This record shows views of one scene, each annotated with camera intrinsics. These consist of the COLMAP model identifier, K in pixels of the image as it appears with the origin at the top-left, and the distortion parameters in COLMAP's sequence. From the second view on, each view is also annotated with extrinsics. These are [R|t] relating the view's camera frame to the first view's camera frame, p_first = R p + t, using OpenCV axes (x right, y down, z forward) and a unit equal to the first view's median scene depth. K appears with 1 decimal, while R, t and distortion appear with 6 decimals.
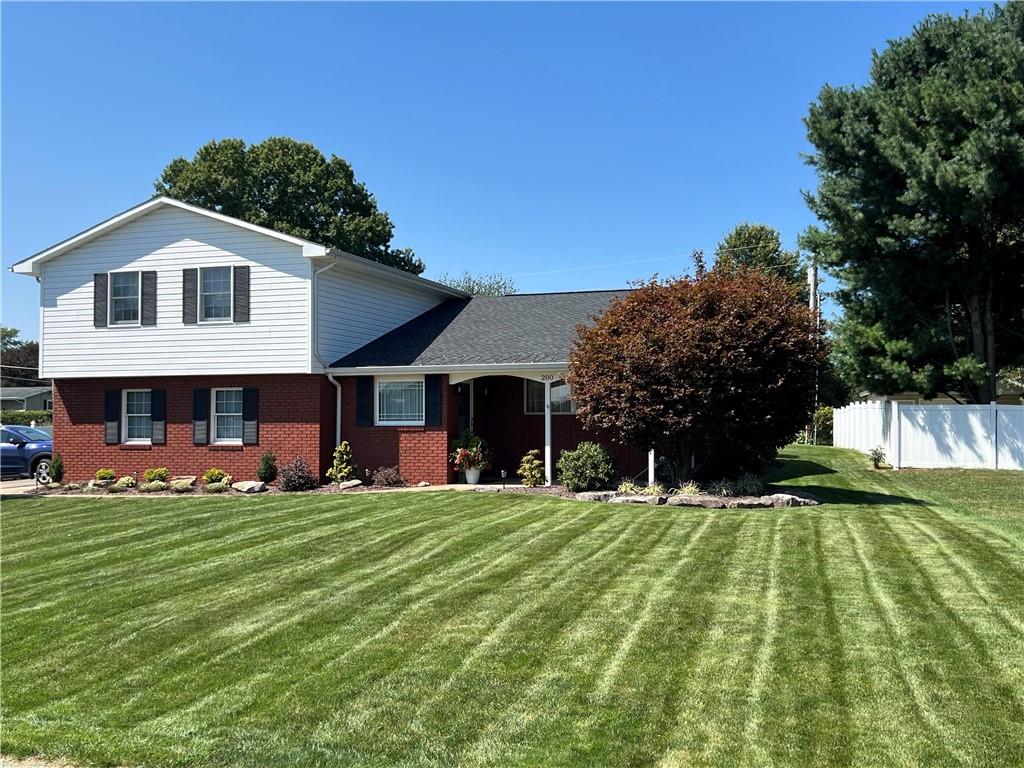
lens RADIAL K [[1060.3, 0, 523.0], [0, 1060.3, 395.8], [0, 0, 1]] dist [0.098864, -0.248444]
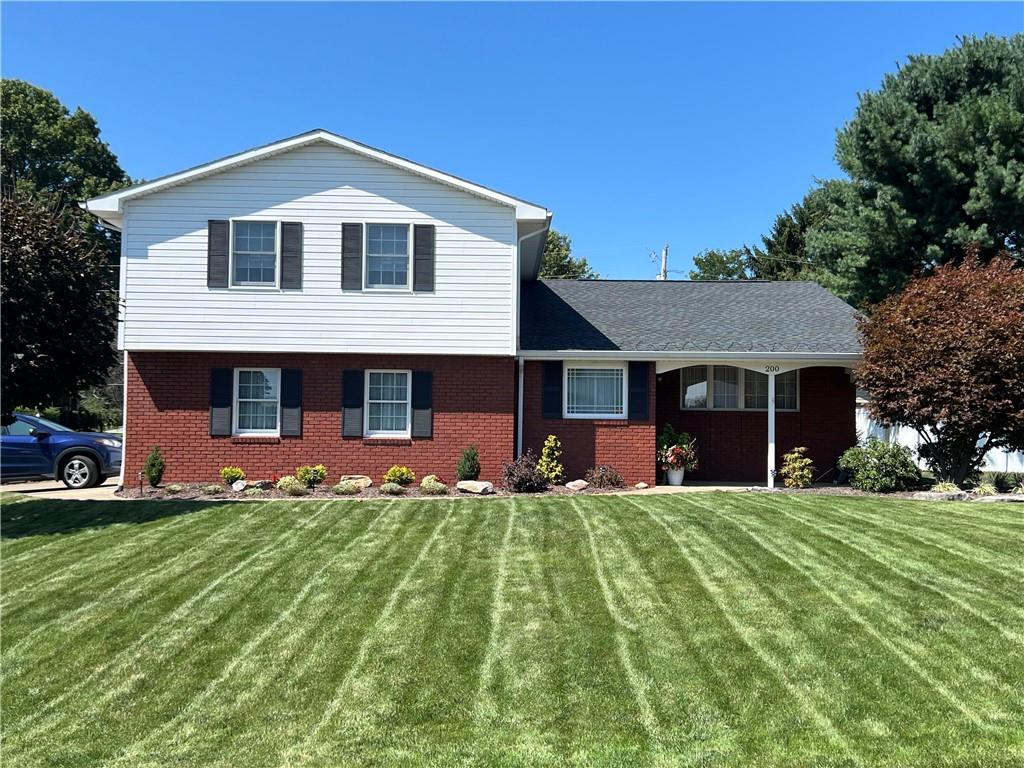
lens RADIAL K [[1101.1, 0, 512.8], [0, 1101.1, 376.7], [0, 0, 1]] dist [0.079742, -0.144873]
pose [[0.939950, 0.031363, 0.339868, -0.479639], [-0.023167, 0.999335, -0.028147, 0.019962], [-0.340525, 0.018583, 0.940052, 0.162628]]
